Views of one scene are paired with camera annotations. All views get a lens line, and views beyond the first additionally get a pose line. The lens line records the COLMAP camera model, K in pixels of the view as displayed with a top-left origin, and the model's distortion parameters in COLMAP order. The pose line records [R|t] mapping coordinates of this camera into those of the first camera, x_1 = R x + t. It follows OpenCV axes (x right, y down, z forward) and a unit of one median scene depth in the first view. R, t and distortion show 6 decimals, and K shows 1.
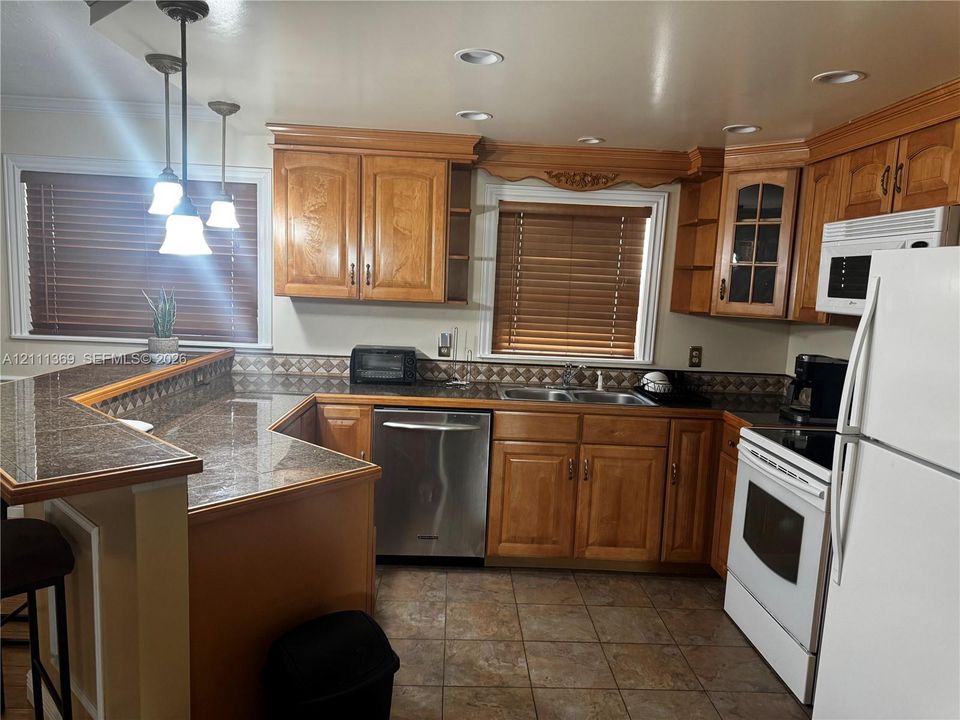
lens RADIAL K [[711.3, 0, 479.8], [0, 711.3, 361.6], [0, 0, 1]] dist [0.020339, -0.035536]
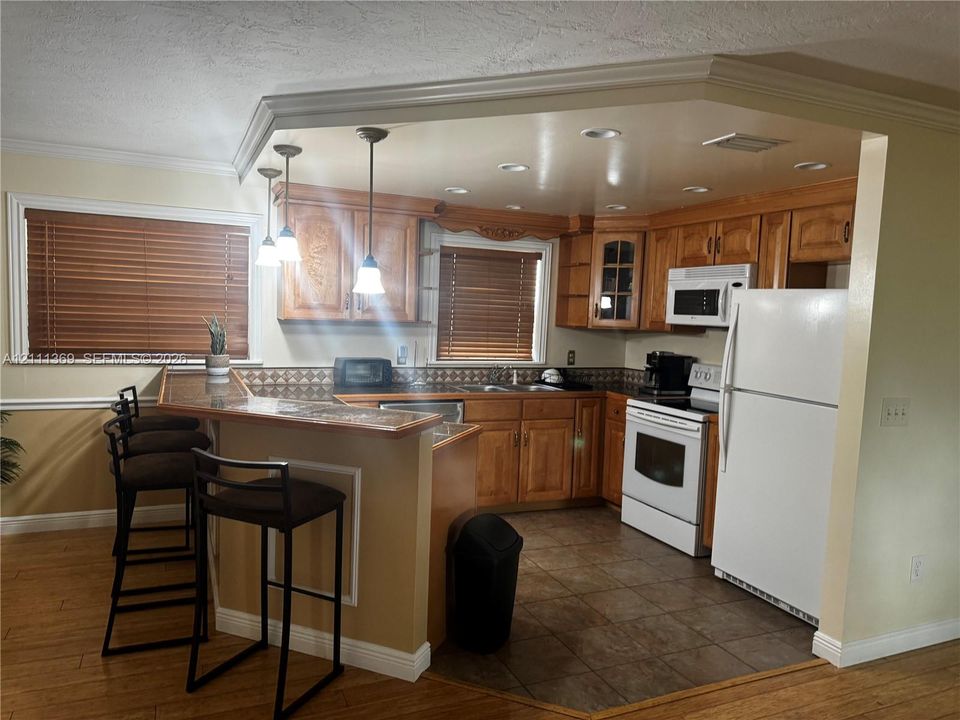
lens RADIAL K [[711.3, 0, 476.5], [0, 711.3, 363.5], [0, 0, 1]] dist [0.020339, -0.035536]
pose [[0.925892, -0.039210, 0.375749, -0.444121], [0.048894, 0.998672, -0.016267, 0.020465], [-0.374612, 0.033433, 0.926579, -0.267622]]
